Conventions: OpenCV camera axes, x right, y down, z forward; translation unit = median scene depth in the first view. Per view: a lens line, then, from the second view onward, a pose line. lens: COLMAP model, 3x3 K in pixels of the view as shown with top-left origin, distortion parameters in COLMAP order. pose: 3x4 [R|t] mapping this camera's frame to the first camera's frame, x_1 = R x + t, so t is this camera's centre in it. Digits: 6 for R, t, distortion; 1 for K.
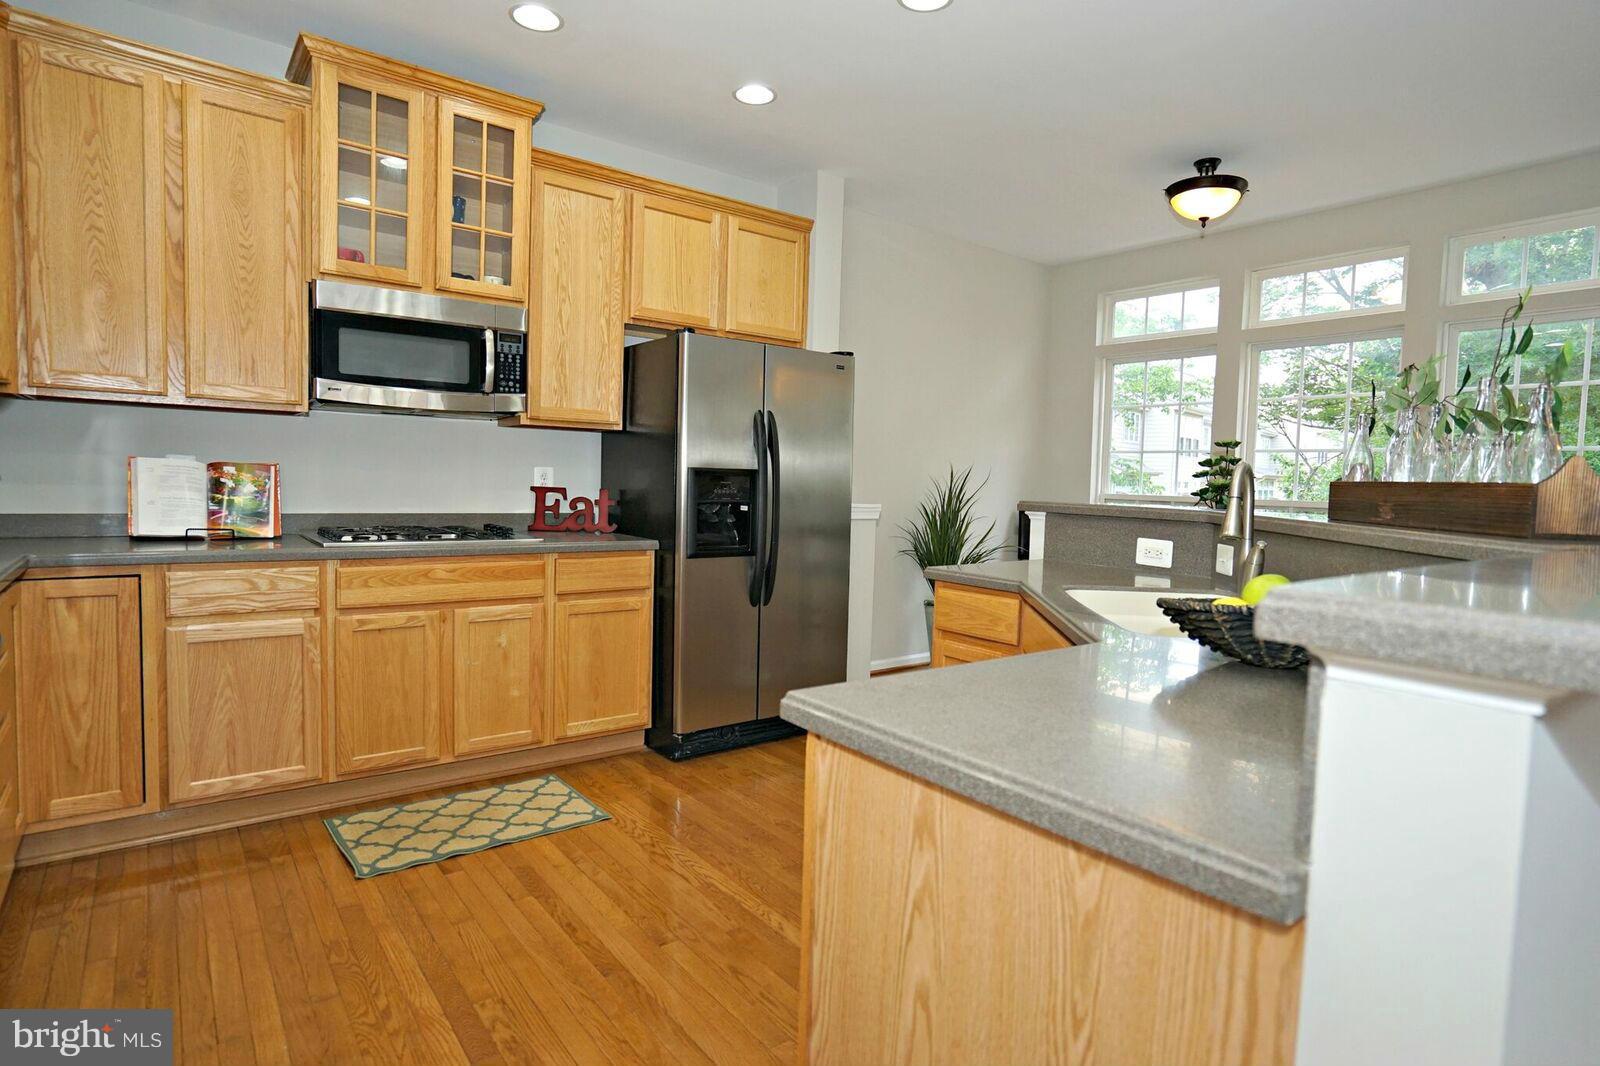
lens RADIAL K [[847.3, 0, 803.9], [0, 847.3, 535.9], [0, 0, 1]] dist [-0.033449, 0.016482]
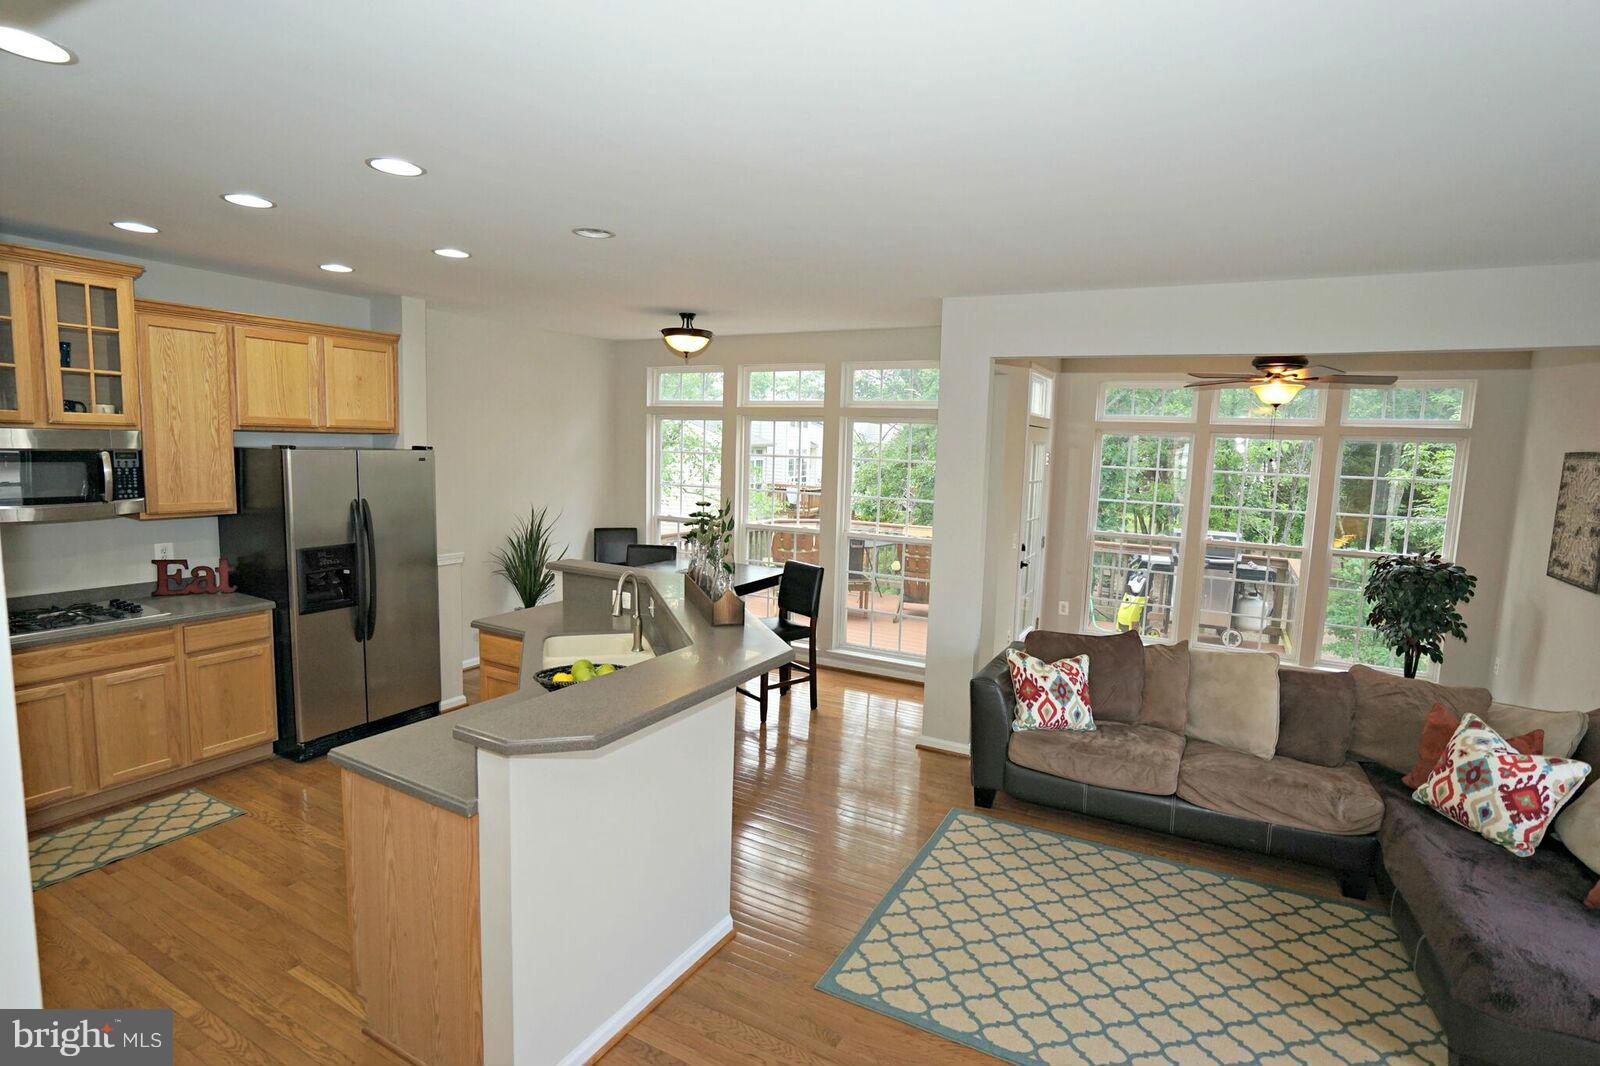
lens RADIAL K [[797.6, 0, 804.3], [0, 797.6, 530.0], [0, 0, 1]] dist [-0.020671, 0.009448]
pose [[0.919813, -0.046629, 0.389576, 0.133363], [0.023398, 0.997665, 0.064169, -0.195274], [-0.391658, -0.049908, 0.918756, -0.542677]]
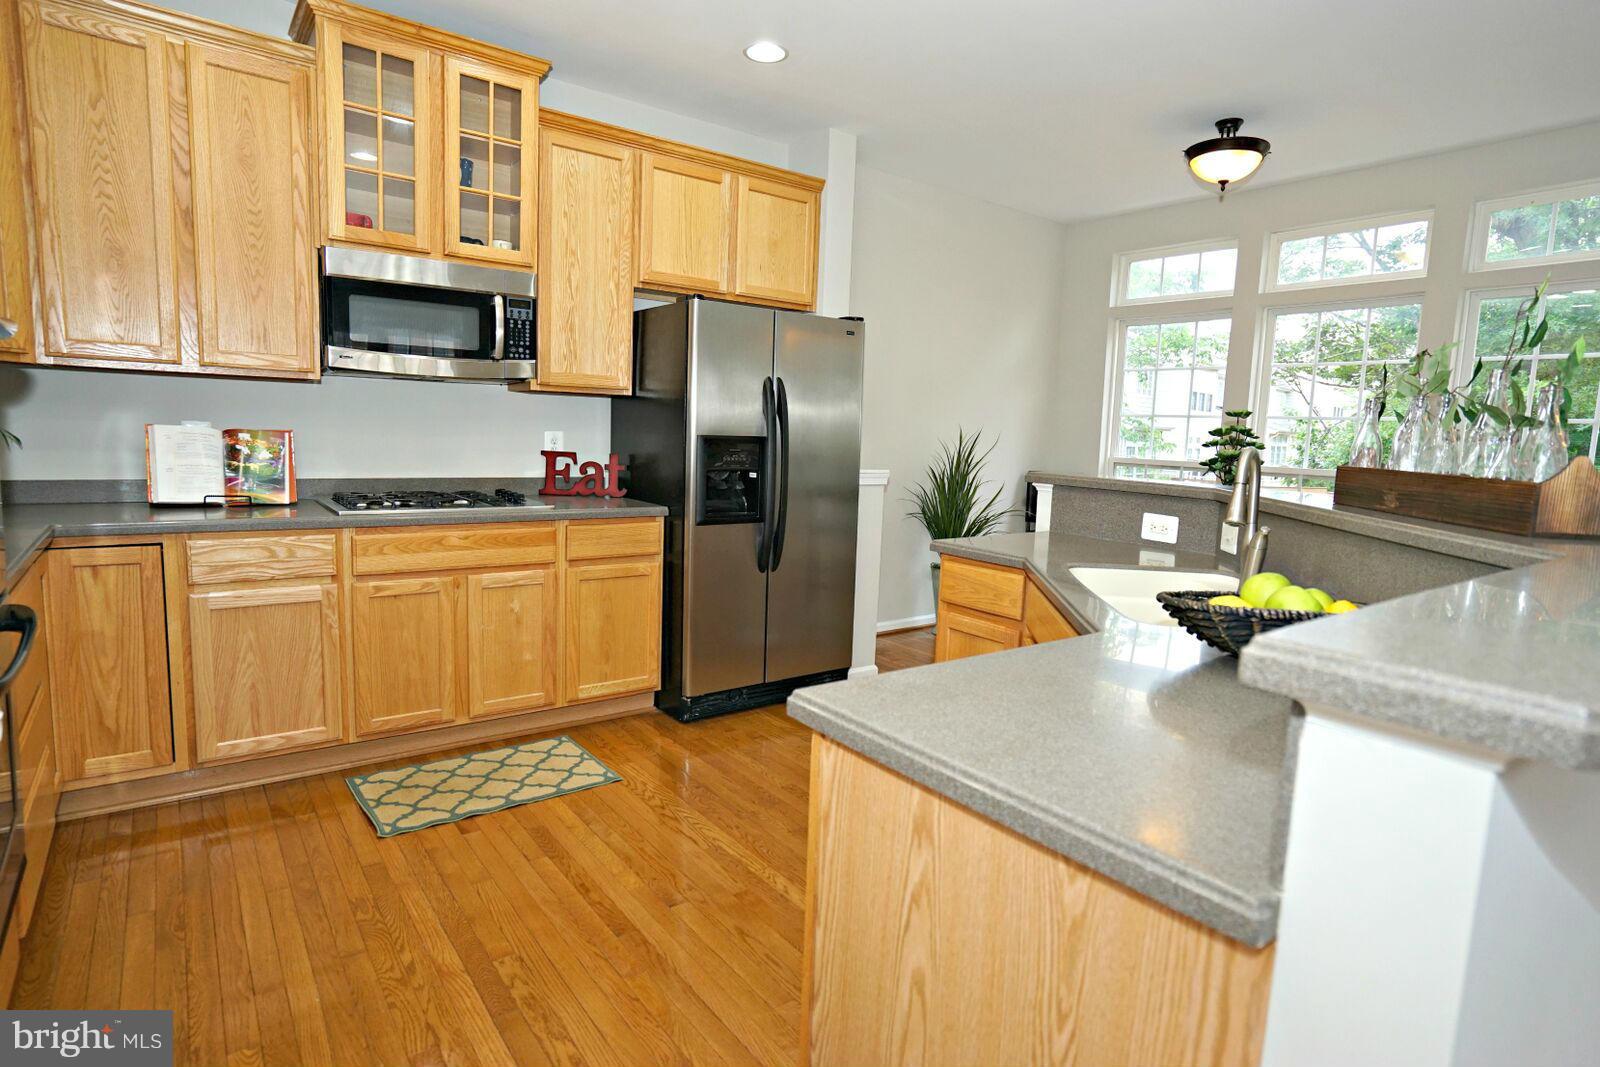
lens RADIAL K [[847.3, 0, 802.3], [0, 847.3, 537.0], [0, 0, 1]] dist [-0.033449, 0.016482]
pose [[0.999890, 0.009658, -0.011259, 0.000310], [-0.008957, 0.998115, 0.060719, -0.025253], [0.011824, -0.060612, 0.998091, -0.009240]]
